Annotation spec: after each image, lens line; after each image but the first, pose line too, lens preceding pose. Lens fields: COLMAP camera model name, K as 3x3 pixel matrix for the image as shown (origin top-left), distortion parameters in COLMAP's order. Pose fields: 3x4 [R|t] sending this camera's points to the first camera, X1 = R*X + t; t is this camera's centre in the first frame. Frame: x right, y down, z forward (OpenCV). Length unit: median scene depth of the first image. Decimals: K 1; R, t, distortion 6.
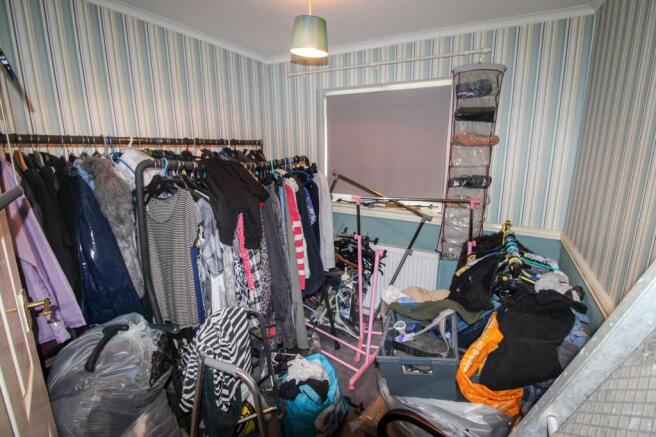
lens RADIAL K [[307.0, 0, 331.7], [0, 307.0, 216.5], [0, 0, 1]] dist [0.003918, -0.013172]
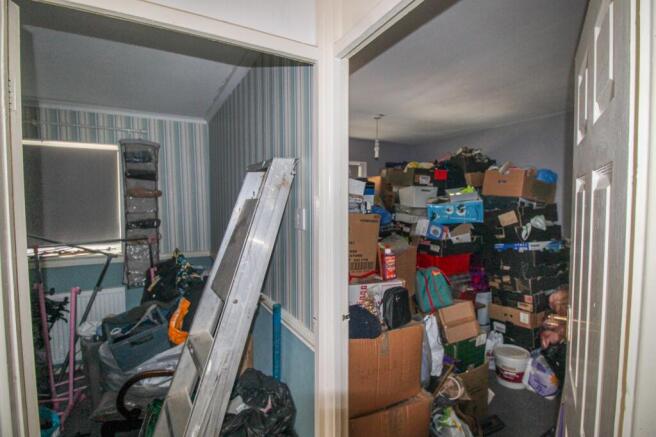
lens RADIAL K [[307.0, 0, 331.7], [0, 307.0, 216.5], [0, 0, 1]] dist [0.003918, -0.013172]
pose [[0.510182, -0.048153, 0.858717, -0.273302], [0.188907, 0.980324, -0.057261, 0.084621], [-0.839064, 0.191432, 0.509240, -0.357445]]
